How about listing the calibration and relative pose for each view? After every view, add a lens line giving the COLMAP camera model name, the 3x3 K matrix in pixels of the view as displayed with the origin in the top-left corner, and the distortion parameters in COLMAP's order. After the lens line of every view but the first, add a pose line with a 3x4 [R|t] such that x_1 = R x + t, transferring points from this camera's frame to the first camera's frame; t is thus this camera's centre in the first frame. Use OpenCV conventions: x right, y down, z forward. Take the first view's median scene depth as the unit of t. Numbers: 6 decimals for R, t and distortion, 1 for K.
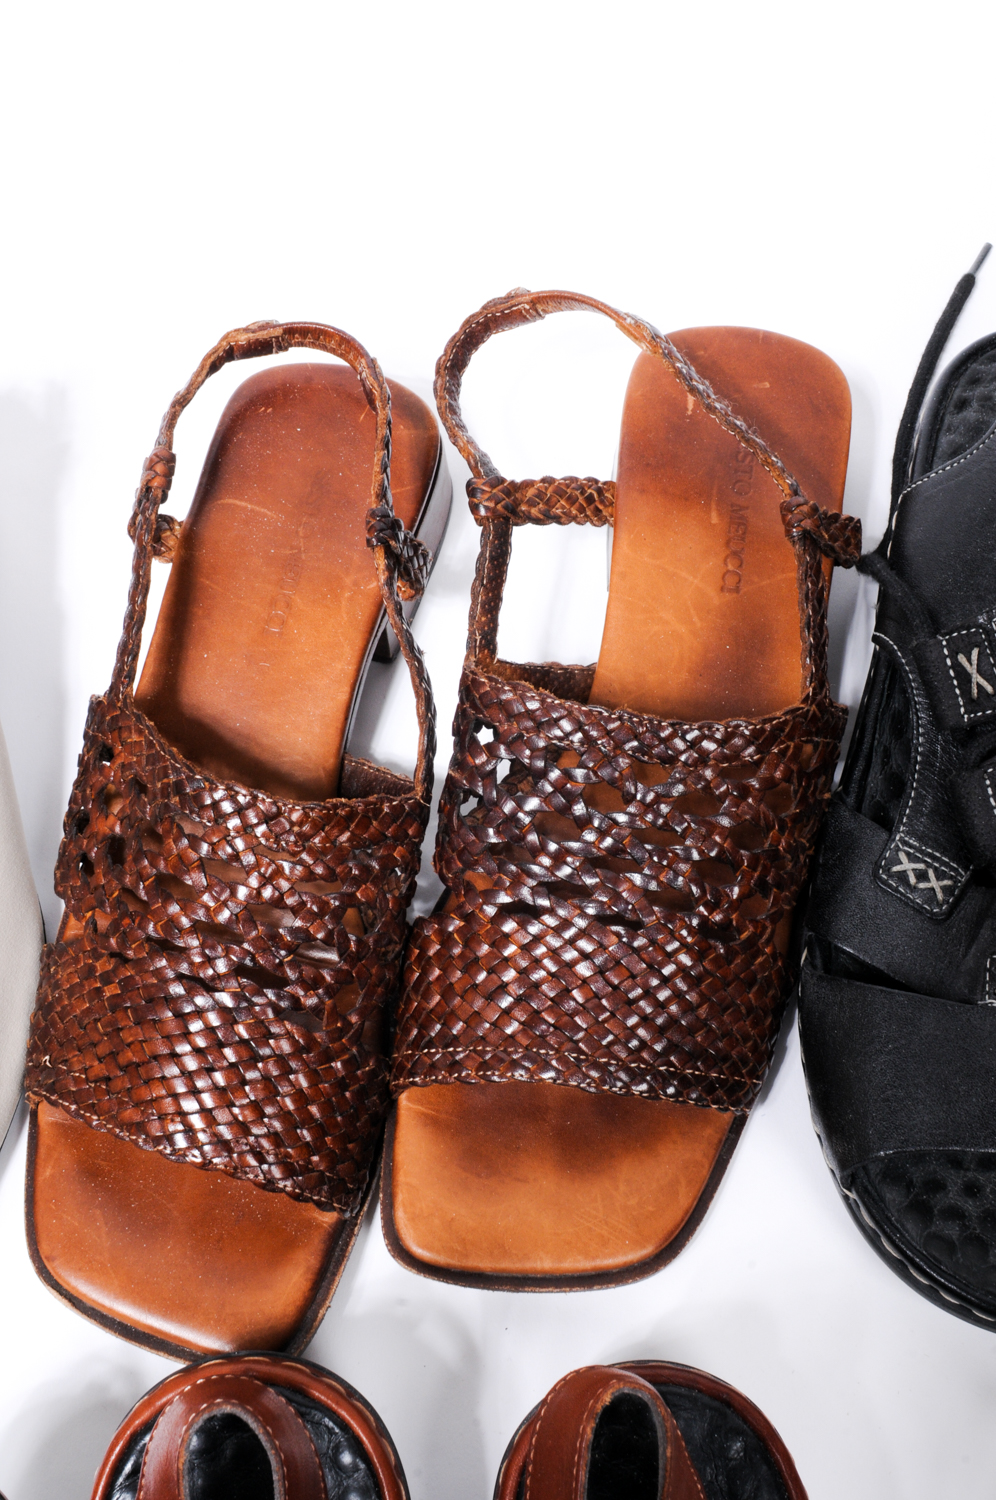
lens RADIAL K [[2042.8, 0, 505.1], [0, 2042.8, 749.2], [0, 0, 1]] dist [-0.137516, 0.000000]
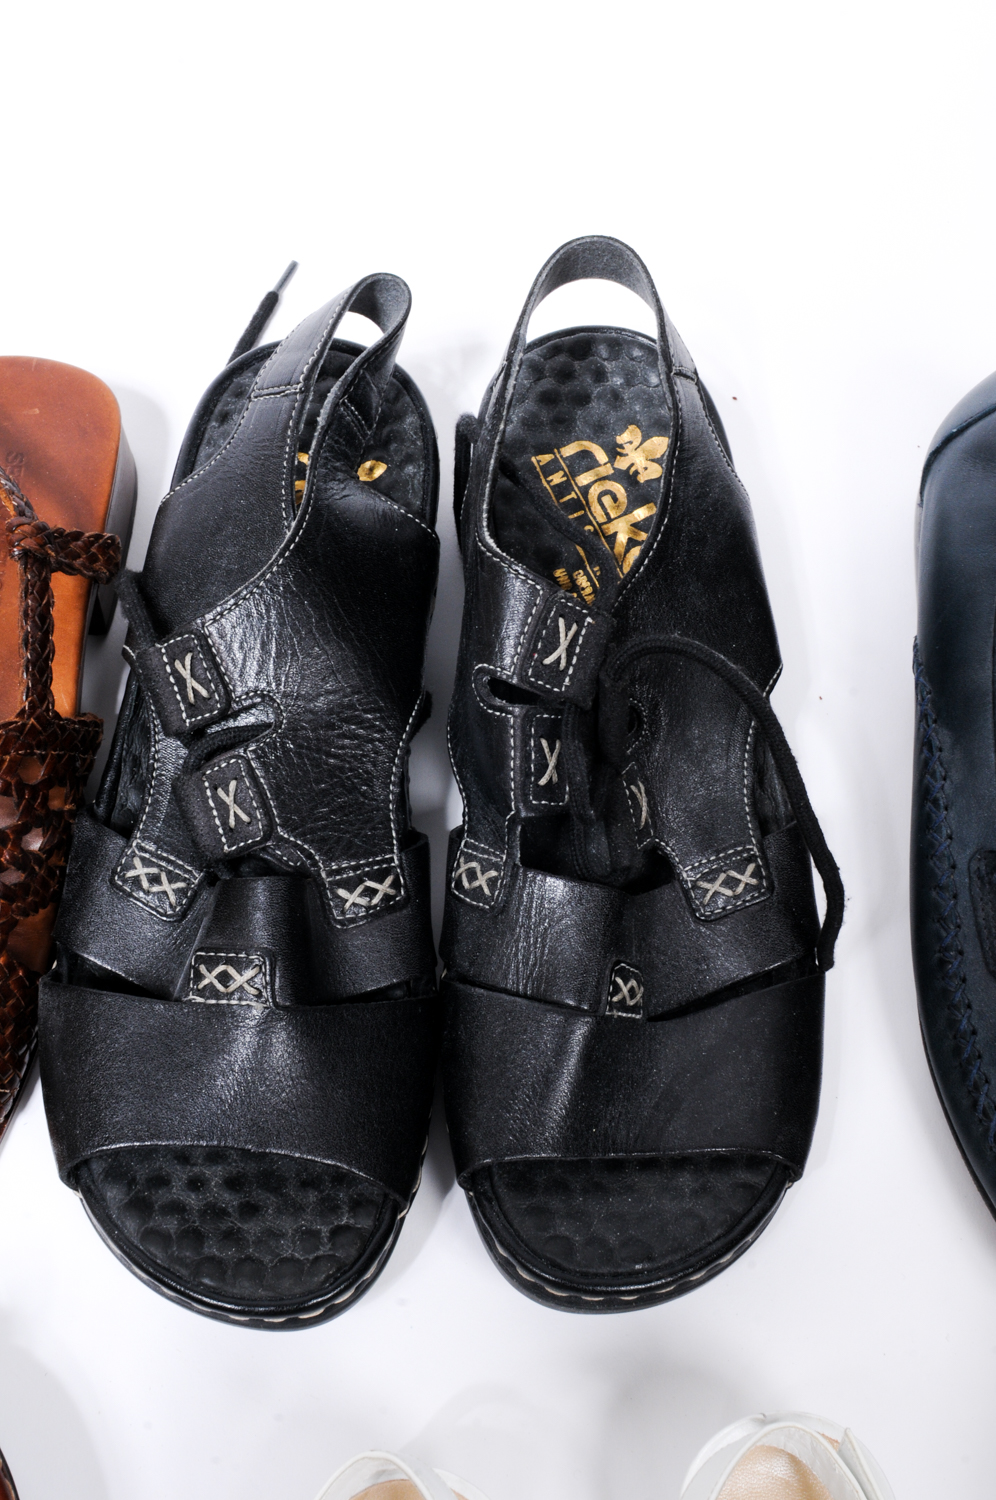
lens RADIAL K [[2042.8, 0, 491.4], [0, 2042.8, 752.4], [0, 0, 1]] dist [-0.137516, 0.000000]
pose [[0.993322, -0.059197, 0.099028, 0.279893], [0.061289, 0.997954, -0.018215, 0.027970], [-0.097747, 0.024162, 0.994918, -0.034932]]
